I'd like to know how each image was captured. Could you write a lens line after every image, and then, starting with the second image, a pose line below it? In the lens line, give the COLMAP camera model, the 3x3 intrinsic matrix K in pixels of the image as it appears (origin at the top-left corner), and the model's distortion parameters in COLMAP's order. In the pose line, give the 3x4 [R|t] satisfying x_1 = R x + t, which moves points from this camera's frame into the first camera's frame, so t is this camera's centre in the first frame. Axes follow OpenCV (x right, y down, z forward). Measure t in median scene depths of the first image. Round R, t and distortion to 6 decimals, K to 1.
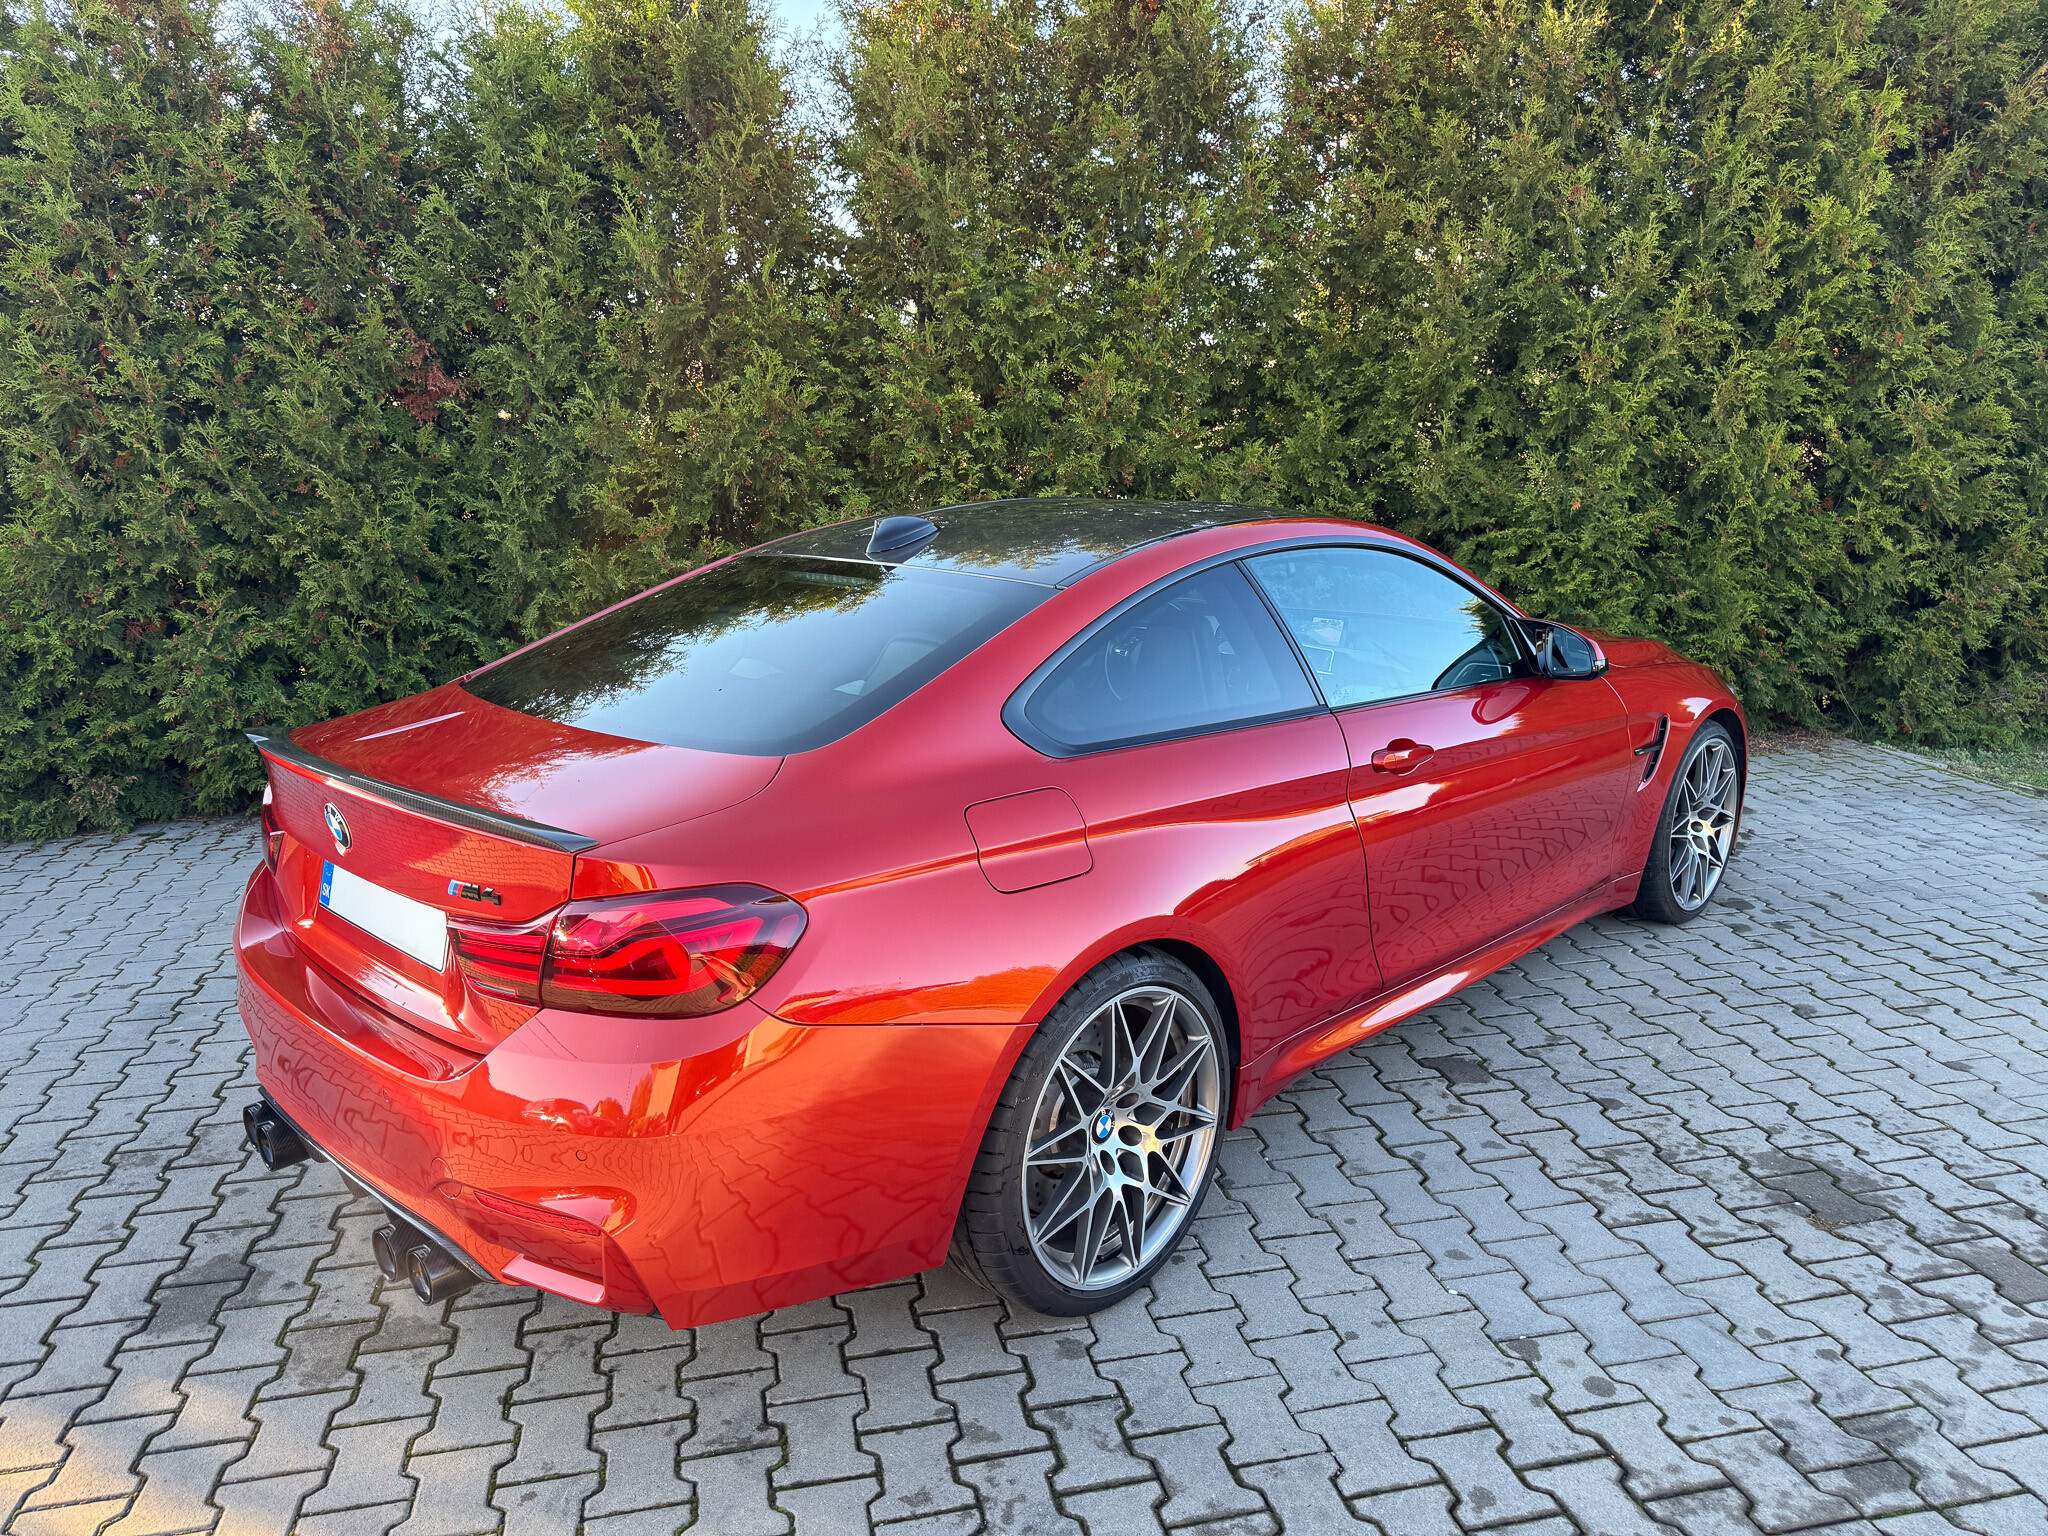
lens RADIAL K [[1448.5, 0, 1008.8], [0, 1448.5, 768.9], [0, 0, 1]] dist [0.019033, -0.025813]
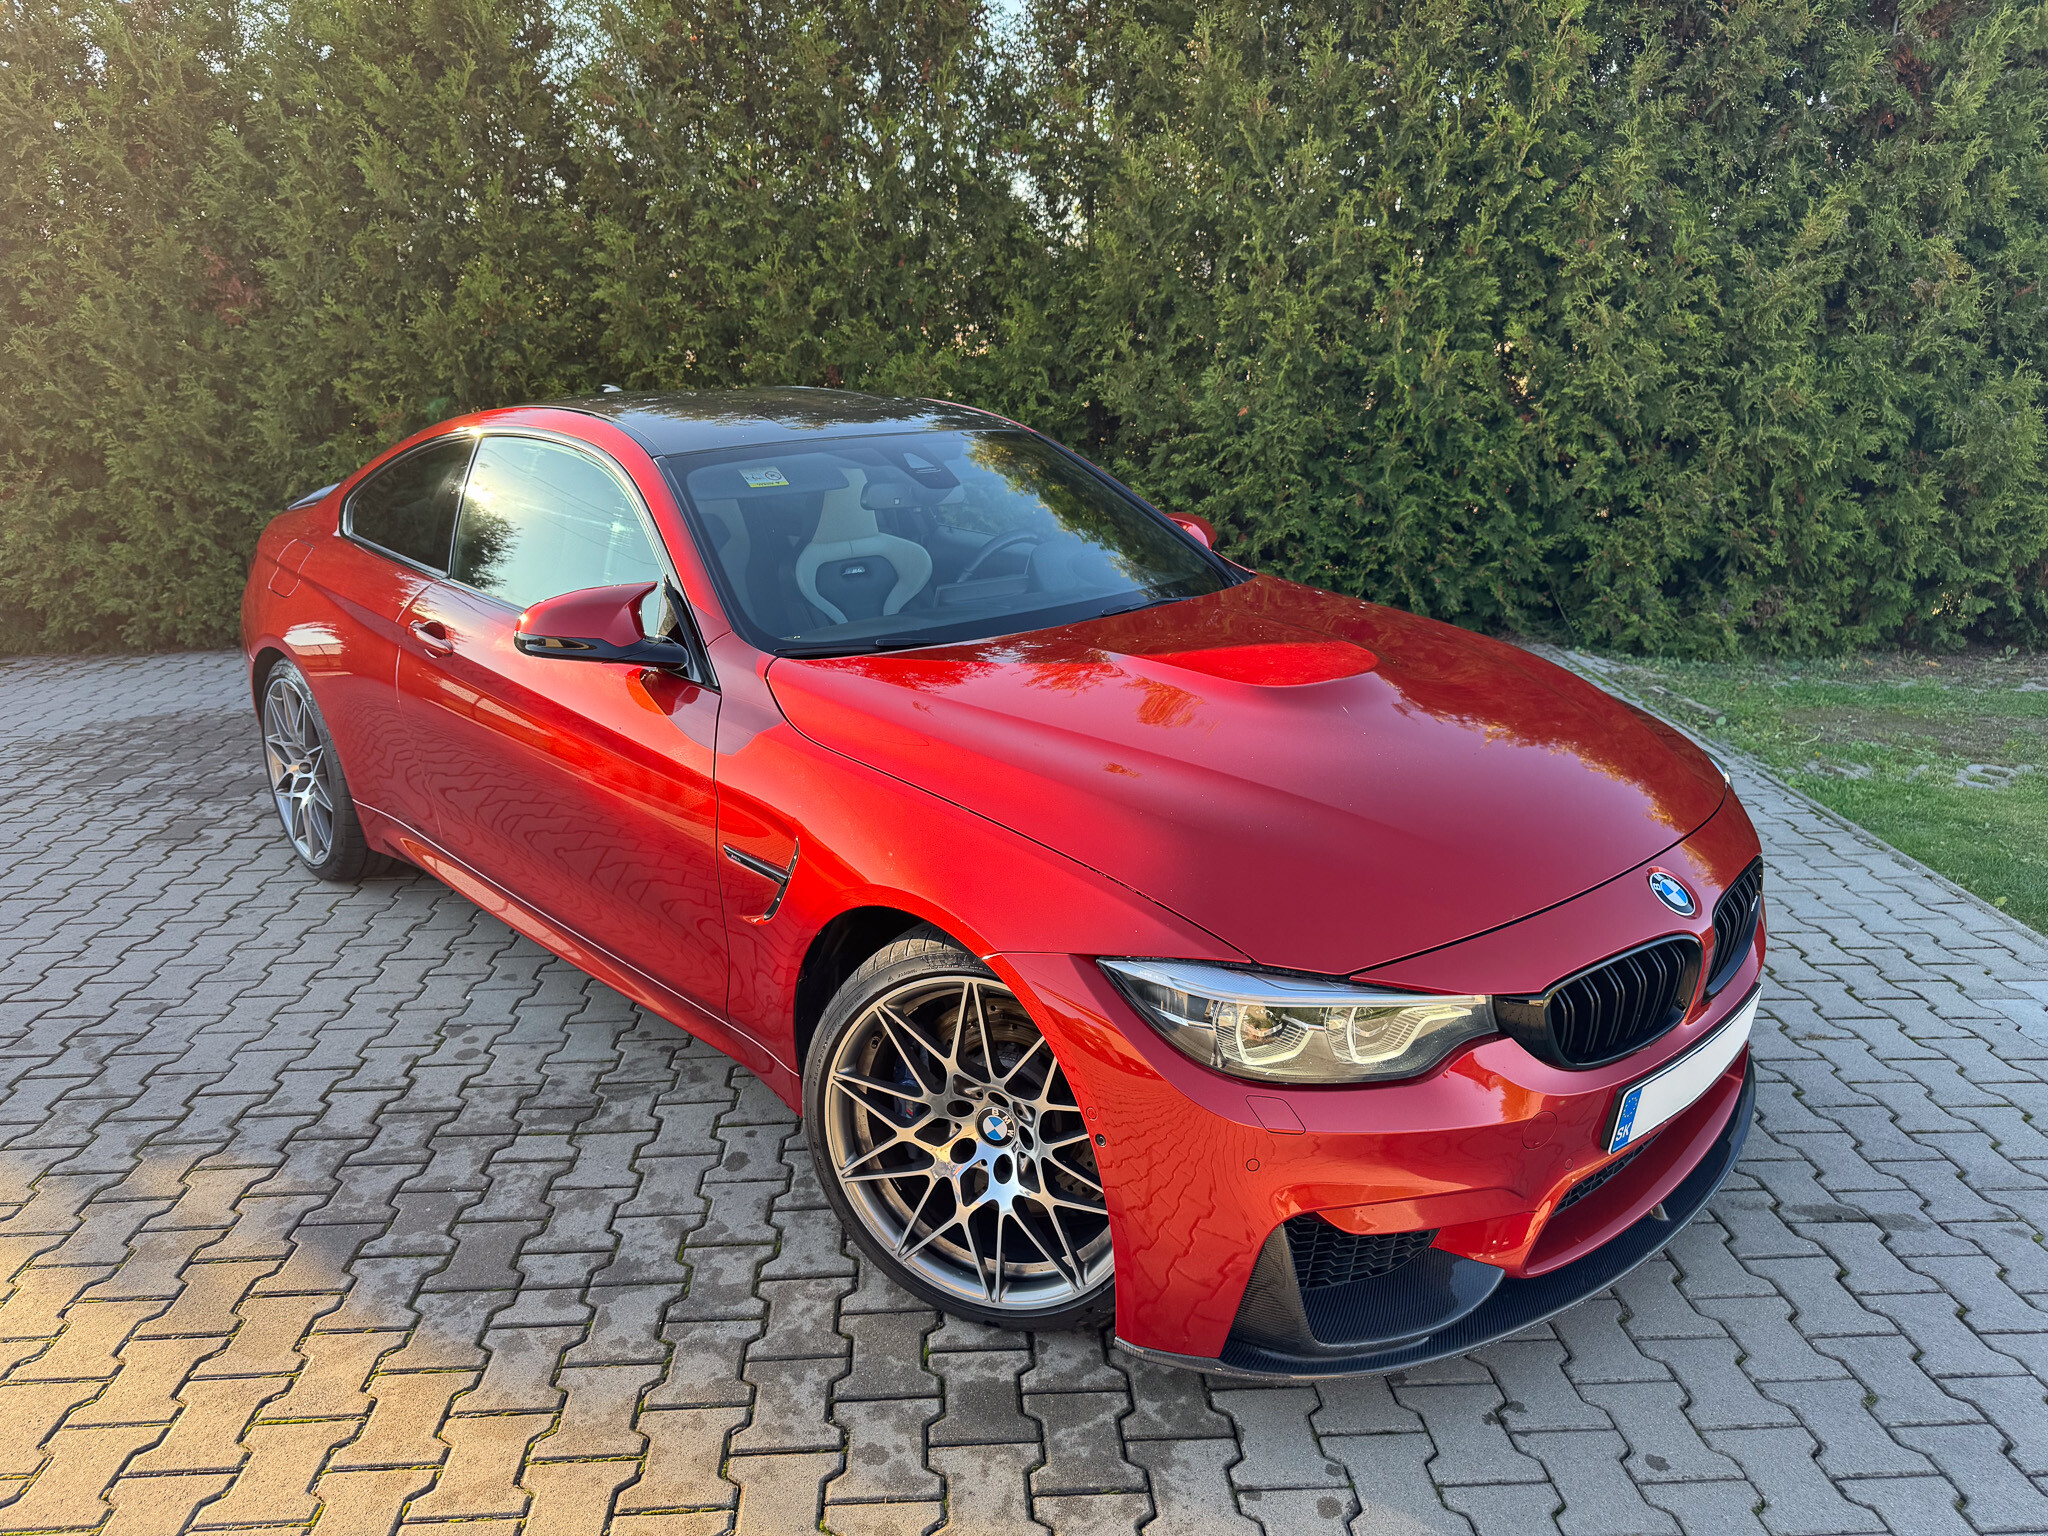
lens RADIAL K [[1448.5, 0, 1022.5], [0, 1448.5, 773.3], [0, 0, 1]] dist [0.019033, -0.025813]
pose [[0.987425, 0.048628, -0.150425, 0.402969], [-0.039759, 0.997320, 0.061415, 0.024440], [0.153009, -0.054662, 0.986712, -0.081670]]
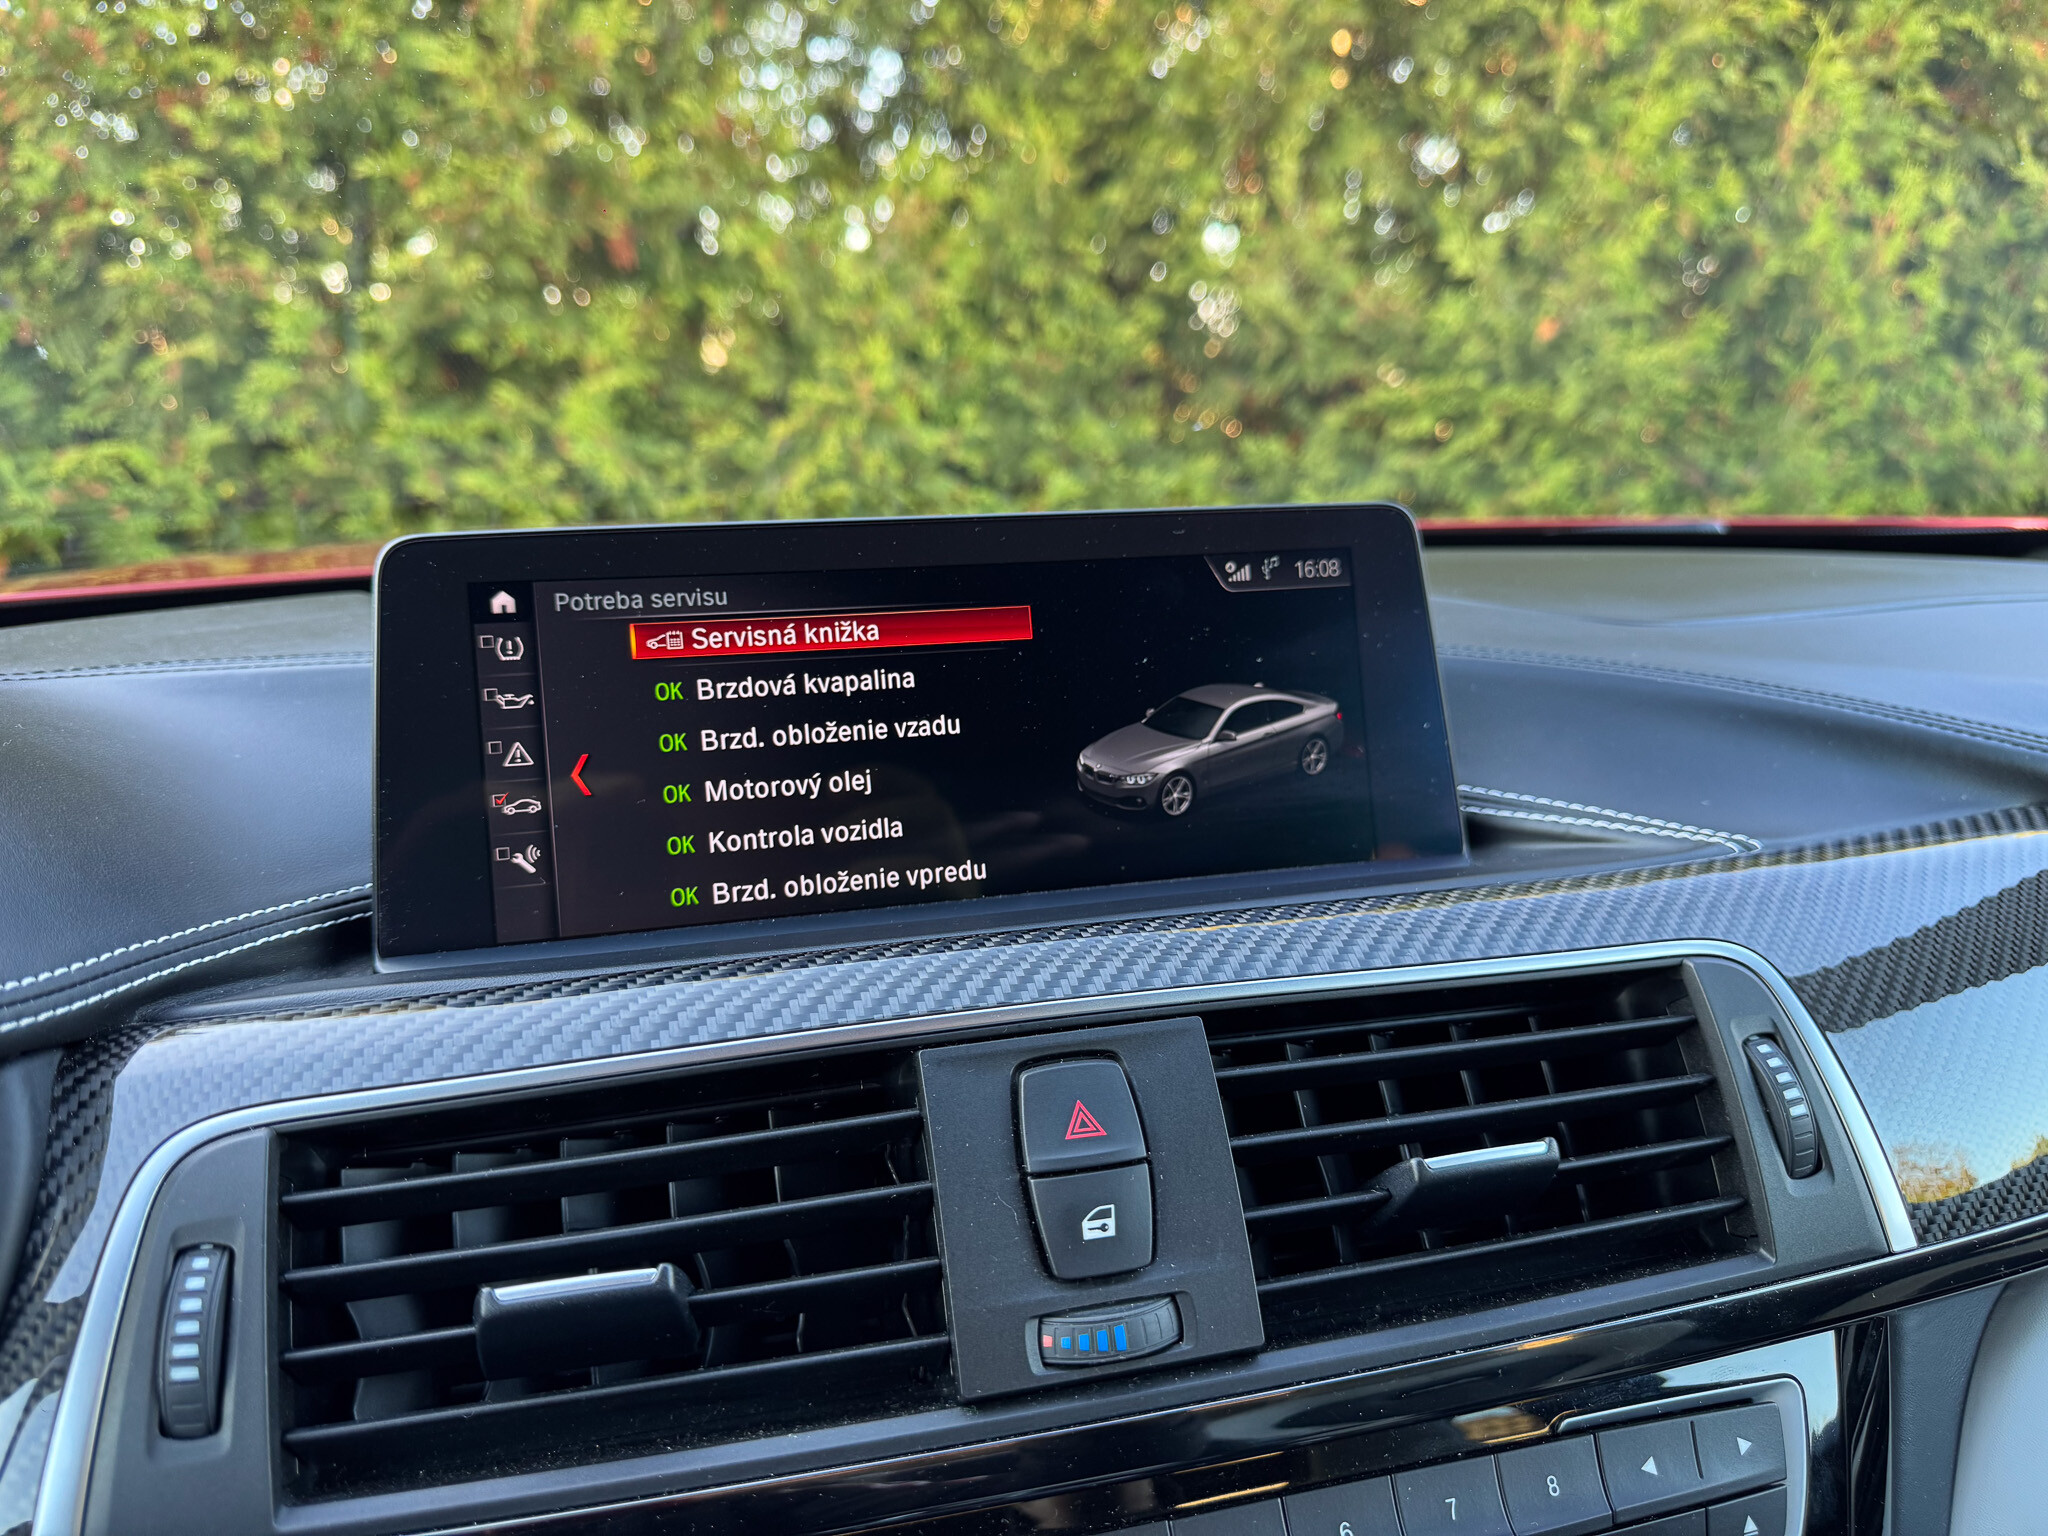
lens RADIAL K [[1448.5, 0, 1008.0], [0, 1448.5, 767.8], [0, 0, 1]] dist [0.019033, -0.025813]
pose [[0.981444, -0.046044, 0.186140, 0.106263], [0.044263, 0.998926, 0.013714, -0.044289], [-0.186572, -0.005221, 0.982427, 0.537707]]
